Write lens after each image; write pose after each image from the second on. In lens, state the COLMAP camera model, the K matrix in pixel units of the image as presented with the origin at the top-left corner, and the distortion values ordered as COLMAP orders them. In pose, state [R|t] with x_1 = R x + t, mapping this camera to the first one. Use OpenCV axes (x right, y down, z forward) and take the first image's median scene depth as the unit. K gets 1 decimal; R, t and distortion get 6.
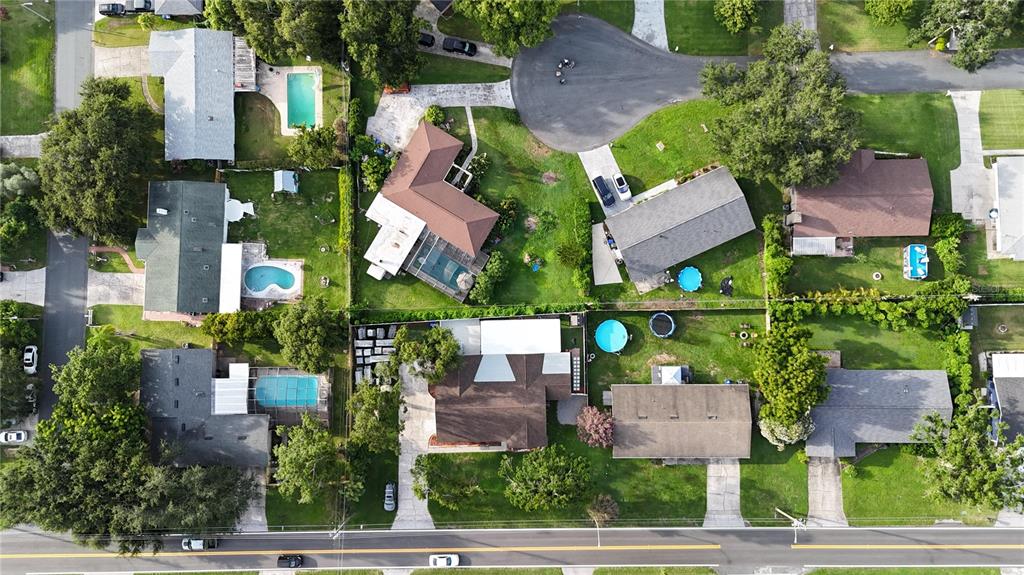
lens RADIAL K [[802.2, 0, 512.0], [0, 802.2, 287.5], [0, 0, 1]] dist [0.064299, -0.073519]
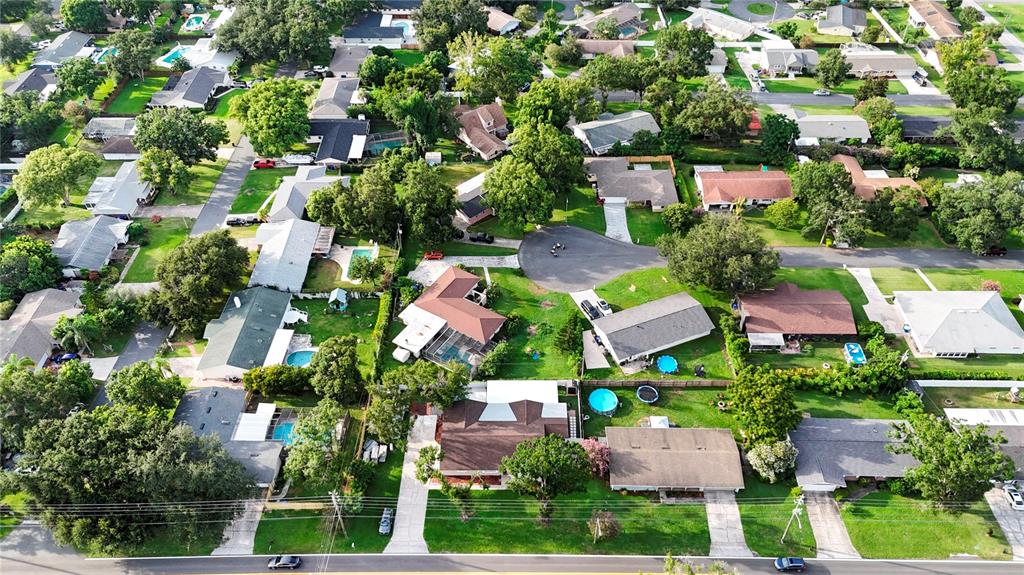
lens RADIAL K [[802.2, 0, 512.0], [0, 802.2, 287.5], [0, 0, 1]] dist [0.064299, -0.073519]
pose [[0.999540, 0.028911, -0.009134, 0.002575], [-0.026569, 0.690039, -0.723284, 0.768888], [-0.014608, 0.723194, 0.690490, 0.113331]]
